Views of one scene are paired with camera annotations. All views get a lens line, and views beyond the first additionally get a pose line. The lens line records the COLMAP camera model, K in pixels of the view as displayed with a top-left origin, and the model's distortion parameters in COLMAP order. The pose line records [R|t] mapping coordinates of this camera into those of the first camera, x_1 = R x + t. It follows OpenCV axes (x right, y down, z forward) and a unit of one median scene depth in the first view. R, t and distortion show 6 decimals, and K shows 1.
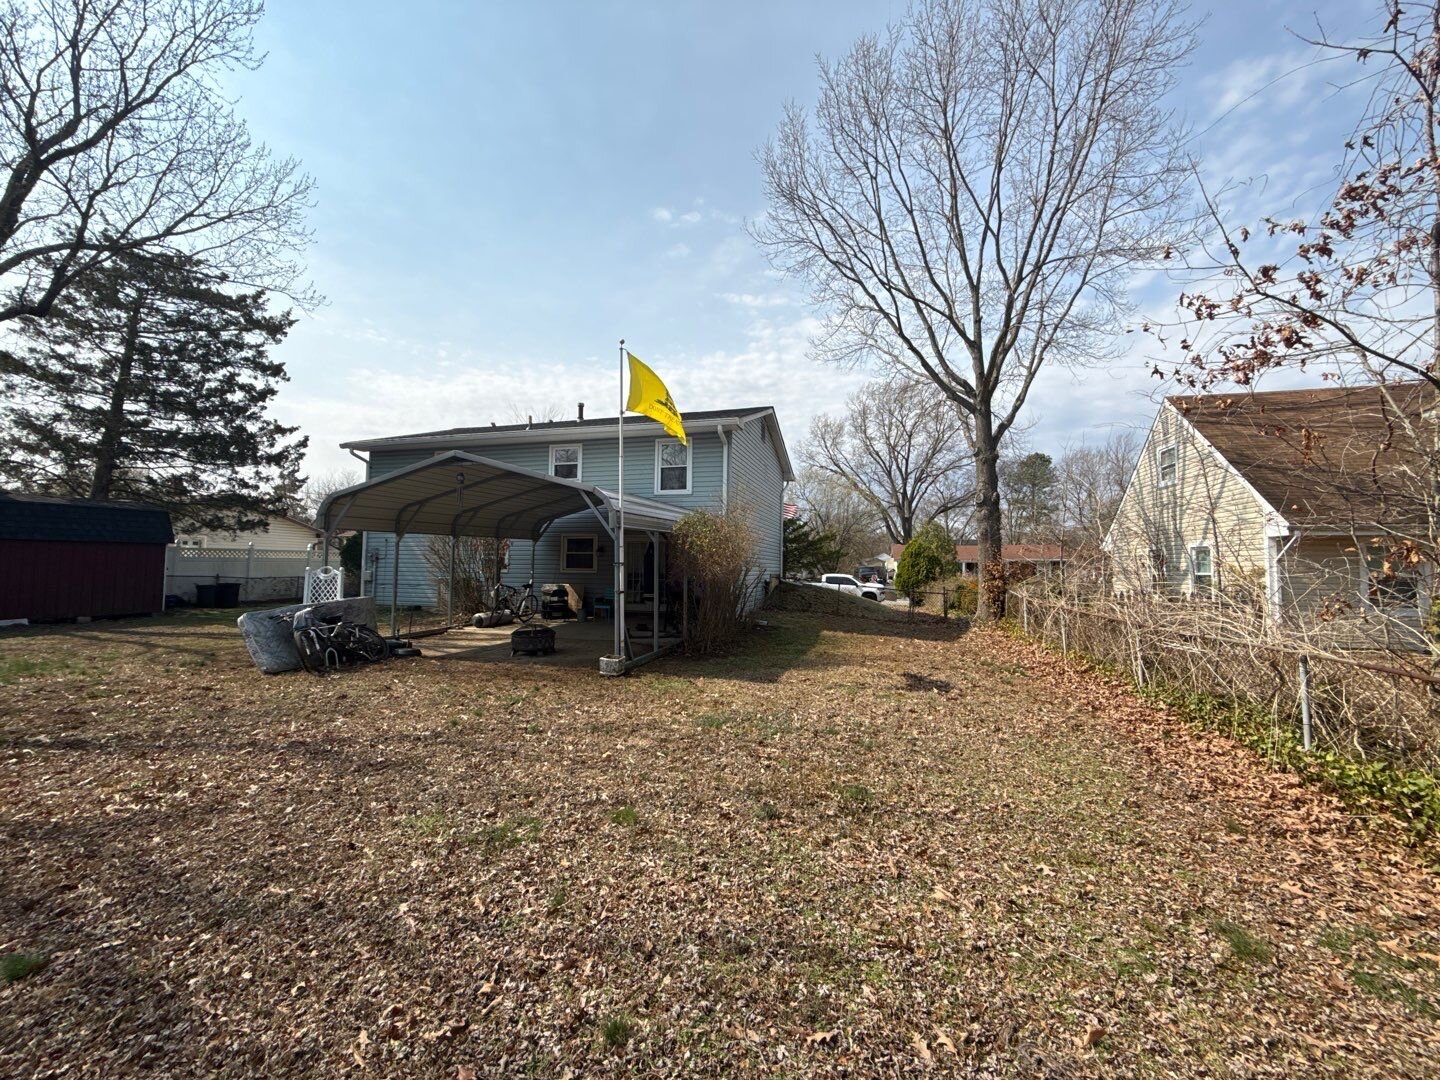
lens RADIAL K [[572.8, 0, 716.3], [0, 572.8, 538.0], [0, 0, 1]] dist [0.001461, 0.000117]
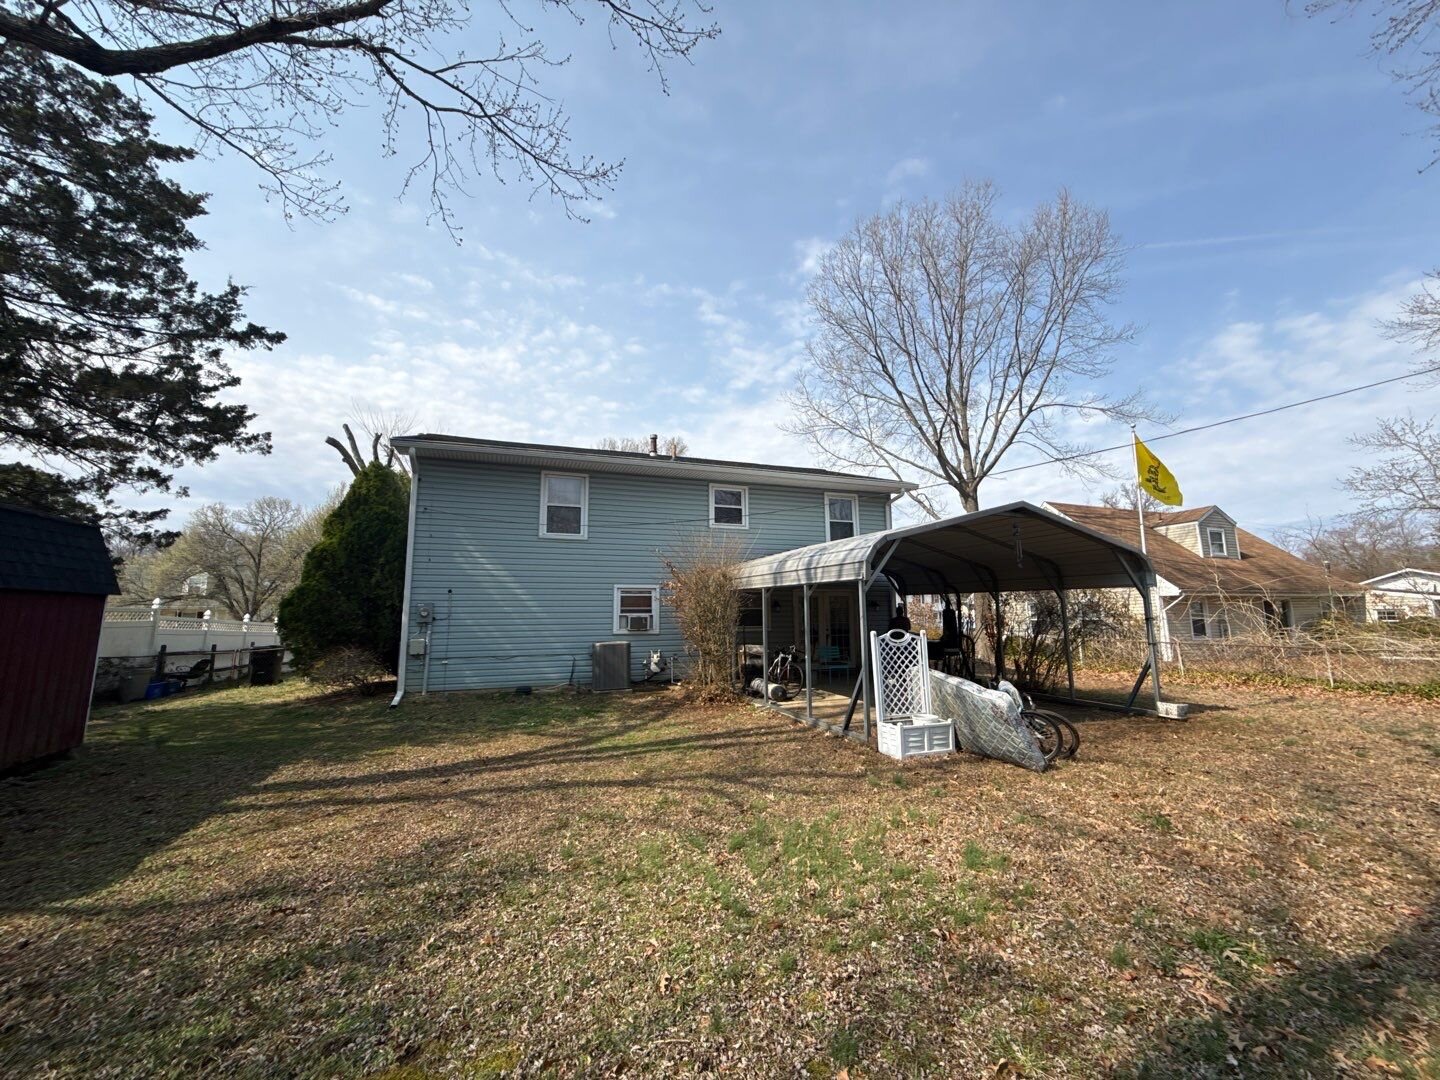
lens RADIAL K [[572.8, 0, 716.3], [0, 572.8, 538.0], [0, 0, 1]] dist [0.001461, 0.000117]
pose [[0.876550, 0.053203, 0.478362, -0.614755], [-0.013421, 0.996187, -0.086202, -0.007992], [-0.481124, 0.069140, 0.873922, 0.234758]]
